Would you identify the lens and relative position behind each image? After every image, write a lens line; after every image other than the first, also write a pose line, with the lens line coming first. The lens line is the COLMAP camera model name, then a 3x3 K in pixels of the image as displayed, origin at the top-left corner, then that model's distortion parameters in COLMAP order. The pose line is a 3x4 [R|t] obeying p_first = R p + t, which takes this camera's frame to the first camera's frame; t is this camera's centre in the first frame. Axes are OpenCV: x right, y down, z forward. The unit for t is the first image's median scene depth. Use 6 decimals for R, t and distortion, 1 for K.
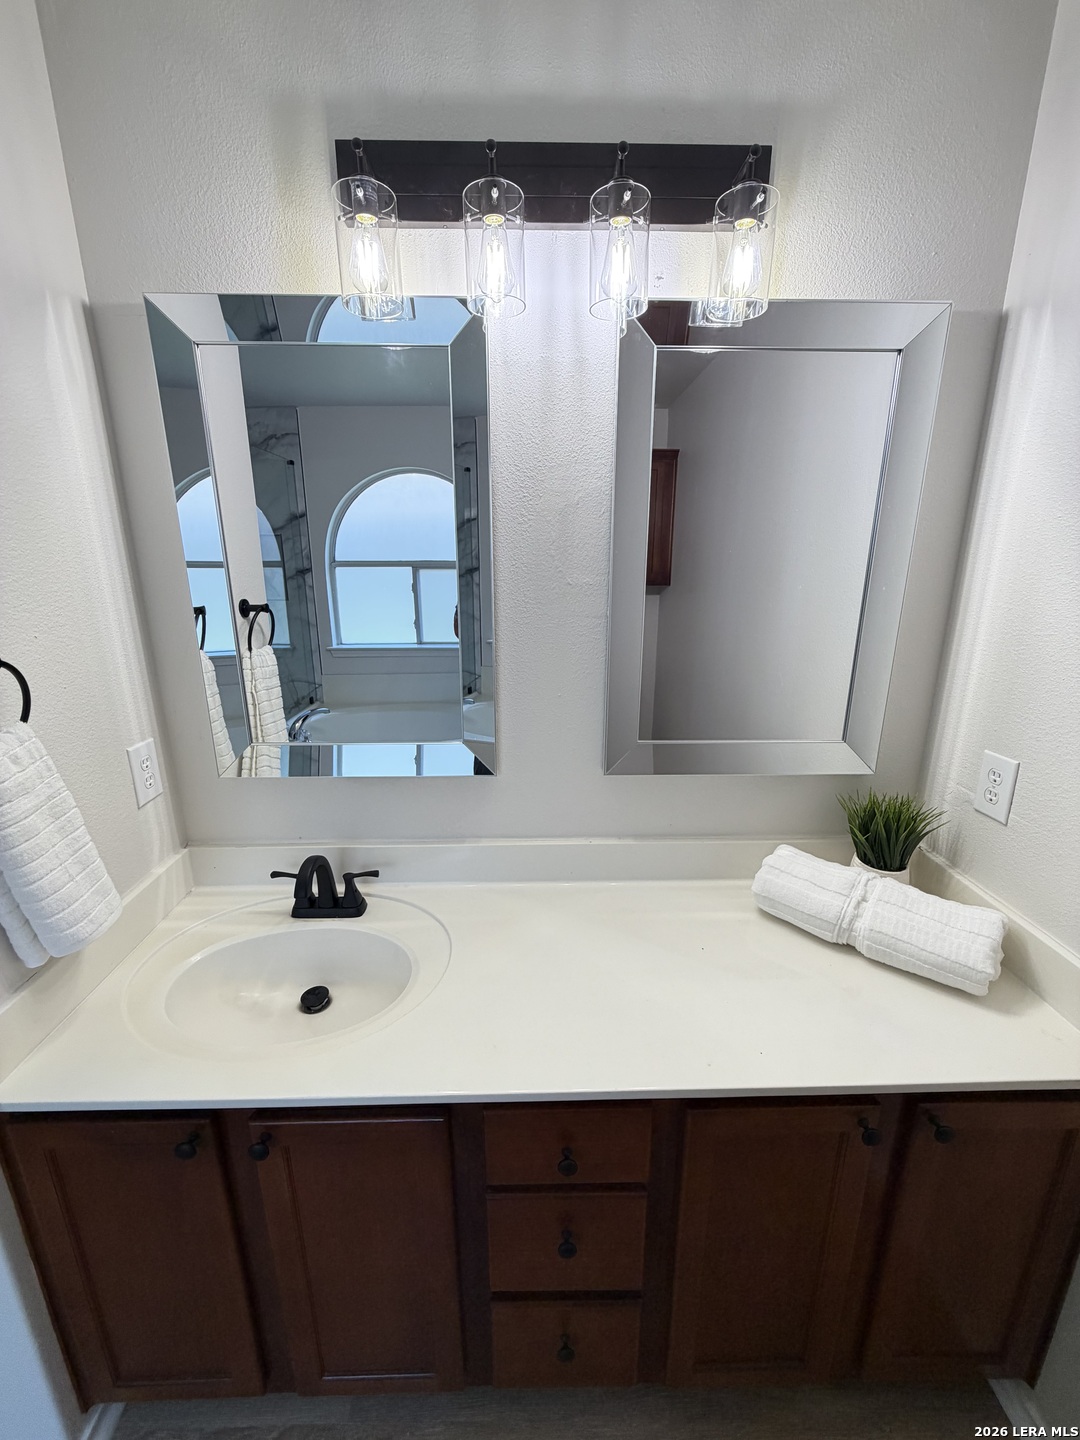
lens RADIAL K [[573.5, 0, 539.3], [0, 573.5, 715.7], [0, 0, 1]] dist [0.000043, -0.000276]
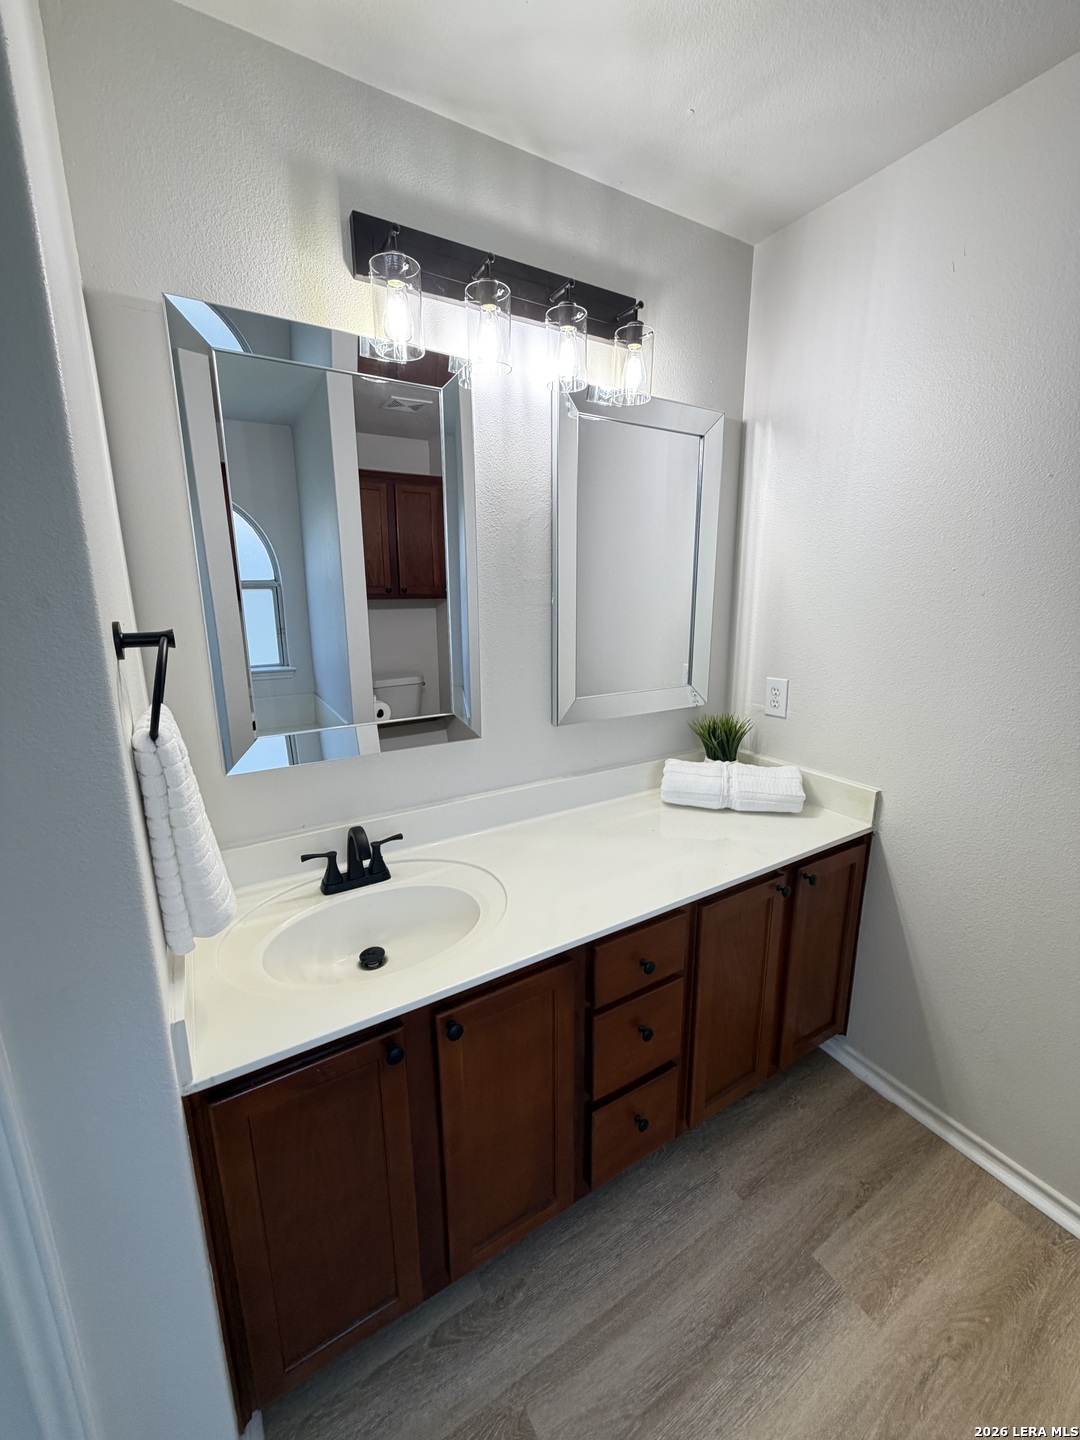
lens RADIAL K [[576.3, 0, 538.2], [0, 576.3, 715.5], [0, 0, 1]] dist [-0.000132, -0.000178]
pose [[0.869916, -0.112416, 0.480218, -0.628040], [0.134354, 0.990868, -0.011426, 0.100833], [-0.474548, 0.074458, 0.877075, -0.148236]]
